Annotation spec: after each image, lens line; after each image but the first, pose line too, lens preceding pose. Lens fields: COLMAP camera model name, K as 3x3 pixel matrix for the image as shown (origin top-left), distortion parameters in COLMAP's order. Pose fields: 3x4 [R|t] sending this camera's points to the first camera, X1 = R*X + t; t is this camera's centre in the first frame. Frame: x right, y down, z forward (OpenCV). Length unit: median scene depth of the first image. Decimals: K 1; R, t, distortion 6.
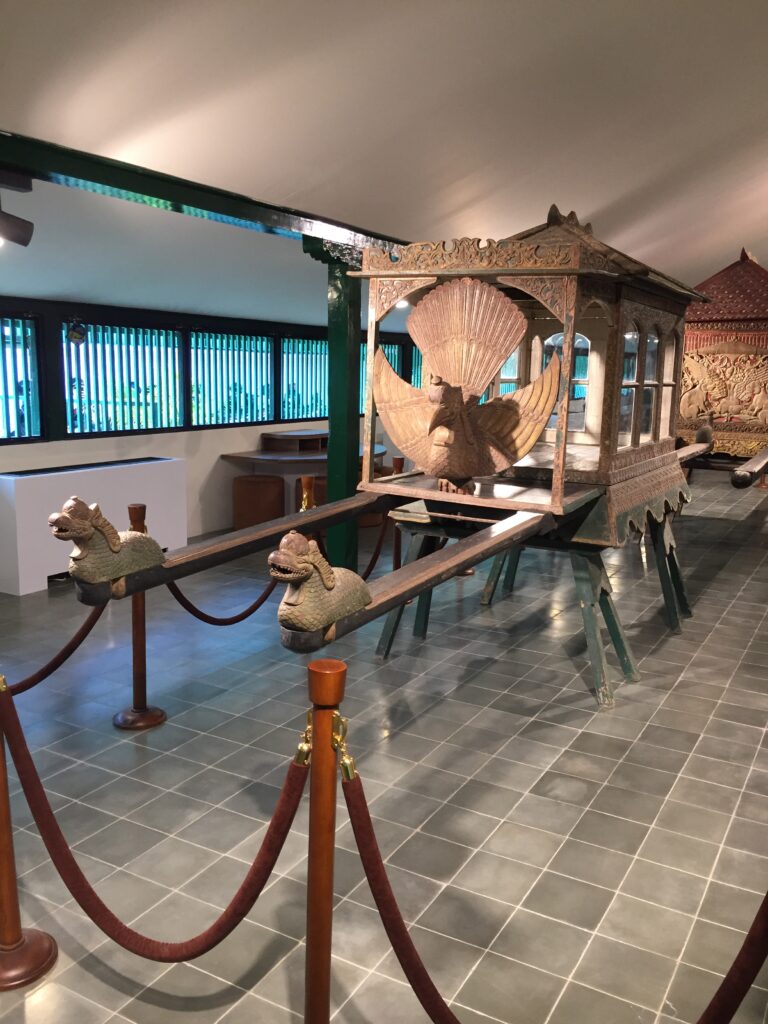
lens RADIAL K [[877.0, 0, 378.5], [0, 877.0, 511.6], [0, 0, 1]] dist [0.051167, -0.005631]
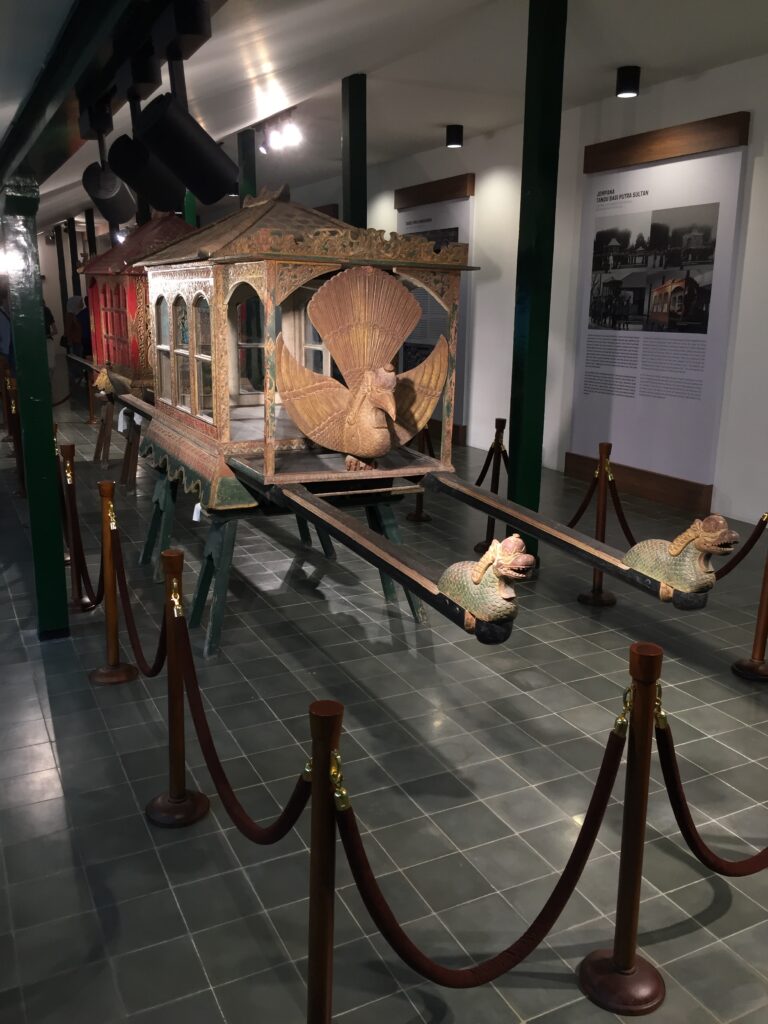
lens RADIAL K [[877.0, 0, 378.2], [0, 877.0, 511.4], [0, 0, 1]] dist [0.051167, -0.005631]
pose [[0.556941, -0.206557, 0.804457, -0.803068], [0.136540, 0.978173, 0.156632, -0.142118], [-0.819252, 0.022606, 0.572988, 0.393274]]
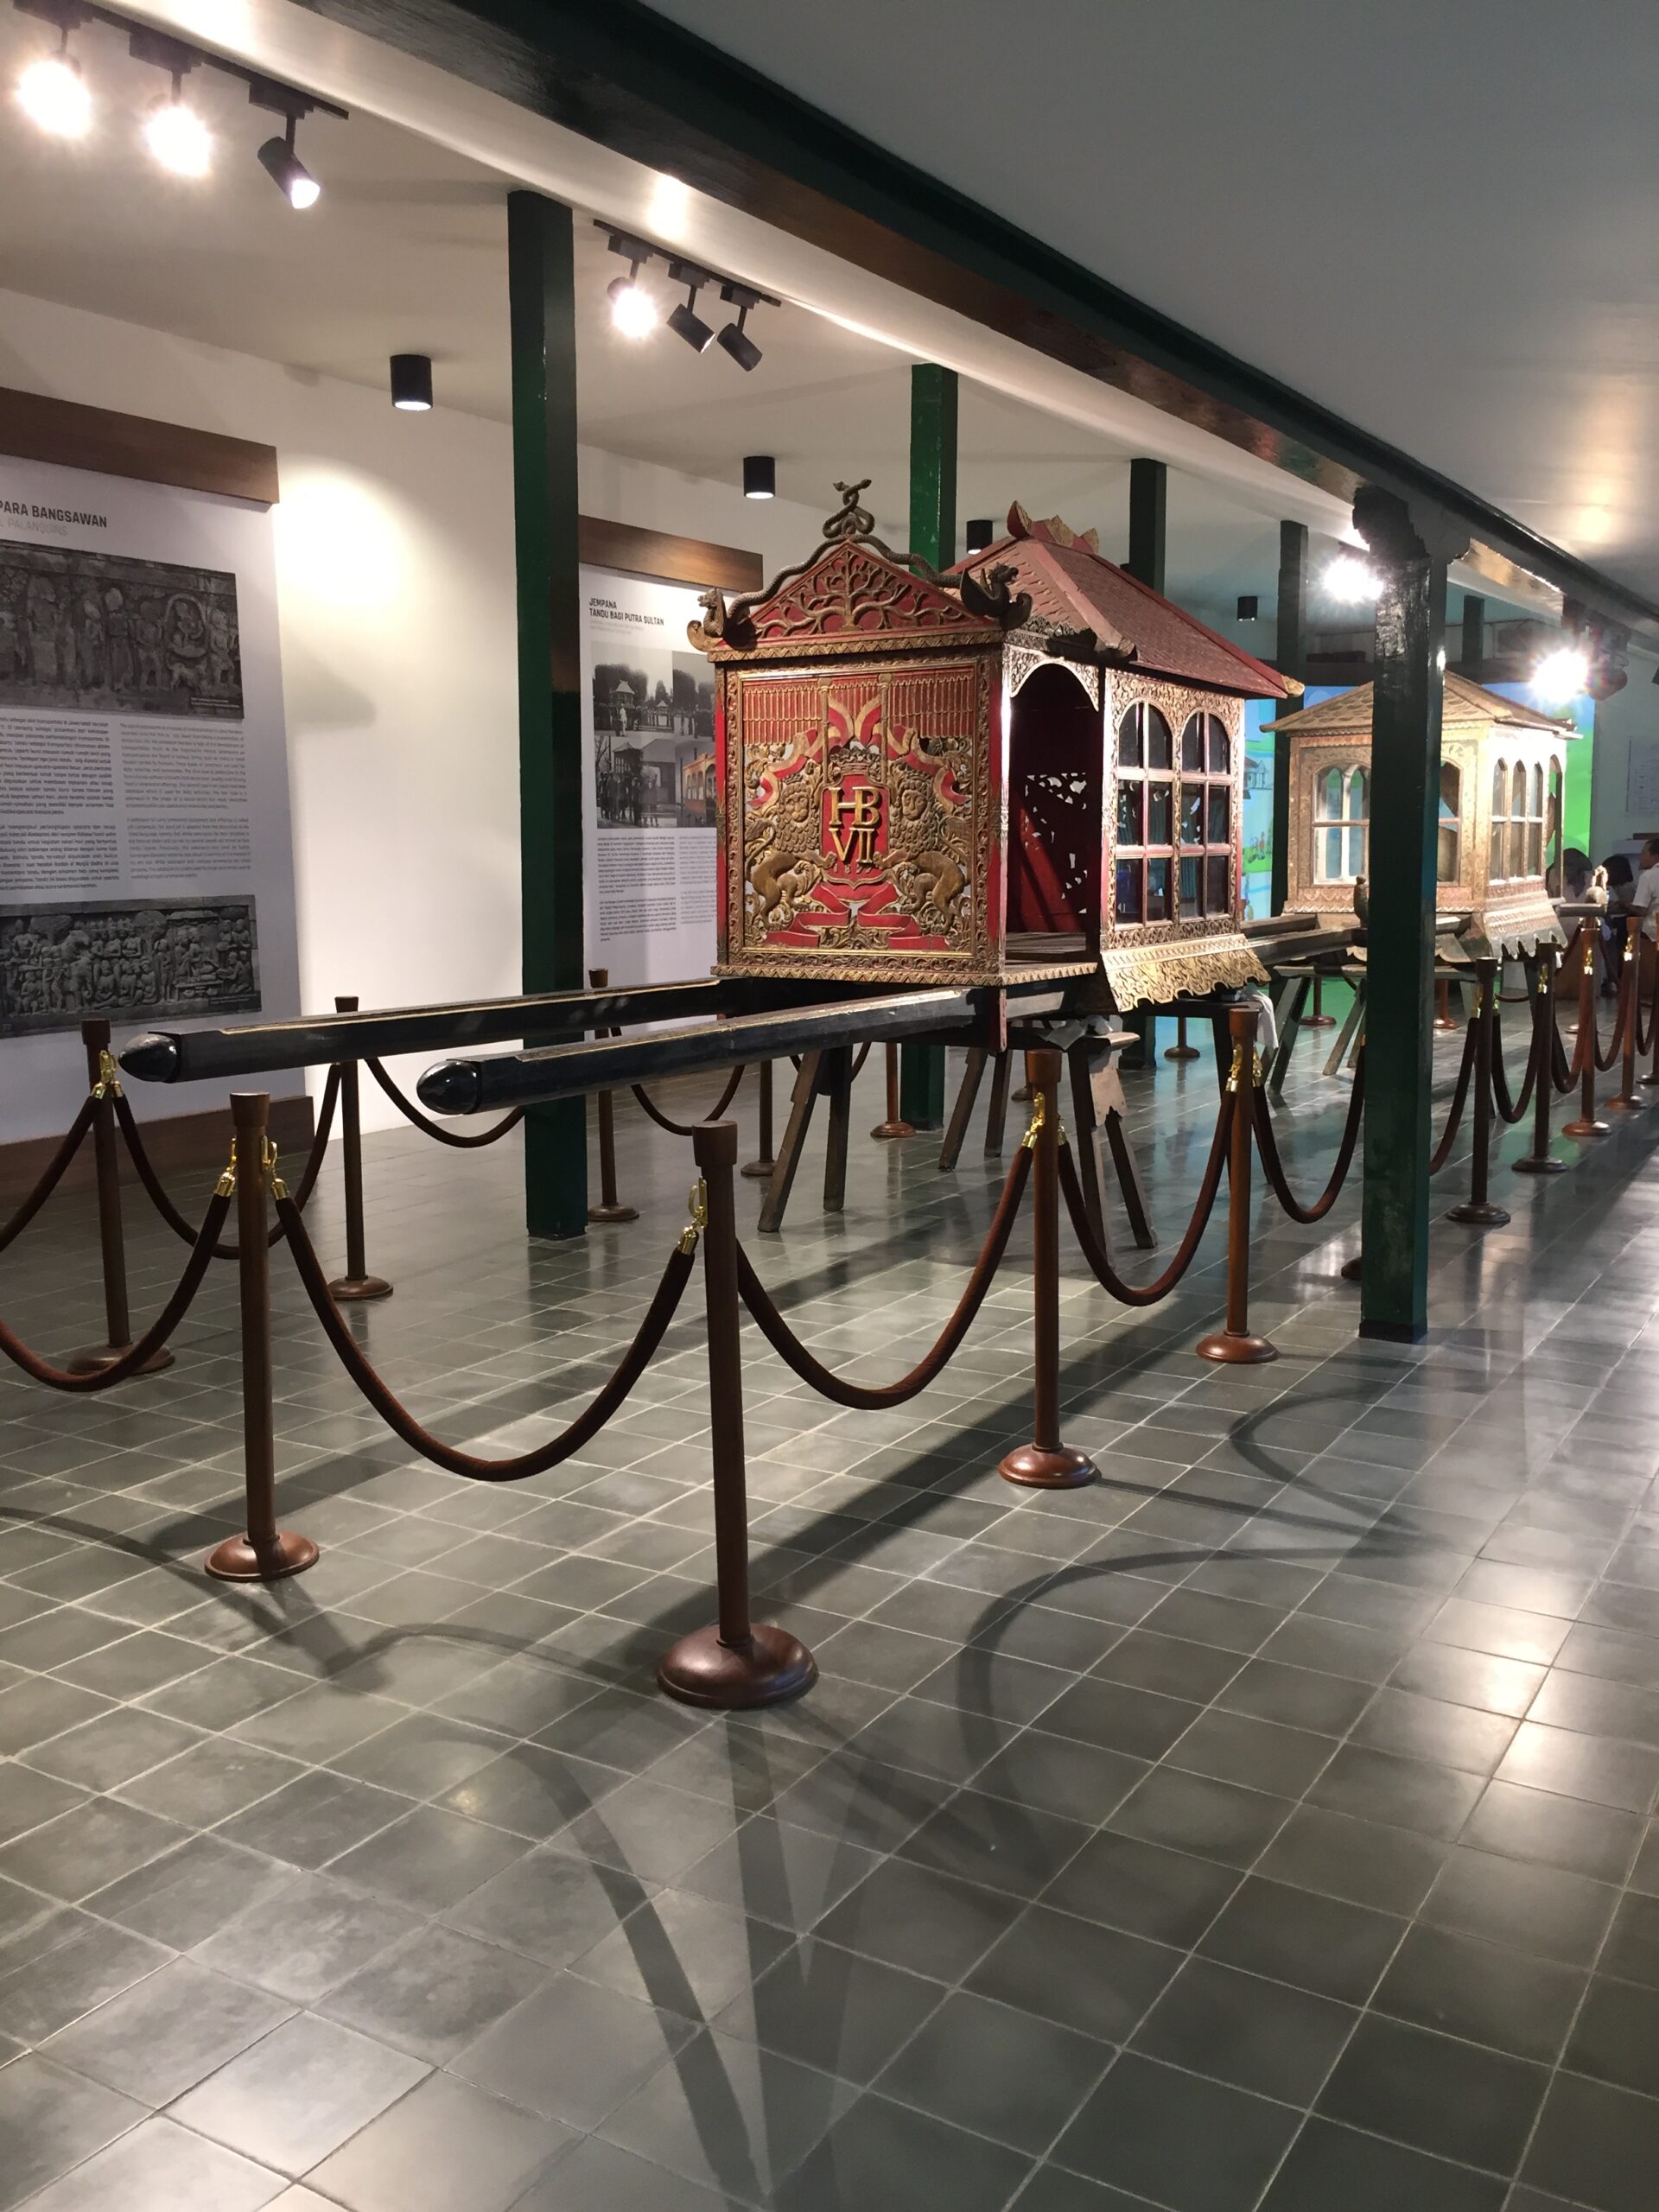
lens RADIAL K [[1894.4, 0, 827.3], [0, 1894.4, 1104.0], [0, 0, 1]] dist [0.051167, -0.005631]
pose [[-0.999528, -0.009737, 0.029141, -0.145473], [-0.000524, 0.953717, 0.300704, -0.319927], [-0.030720, 0.300546, -0.953272, 1.723277]]
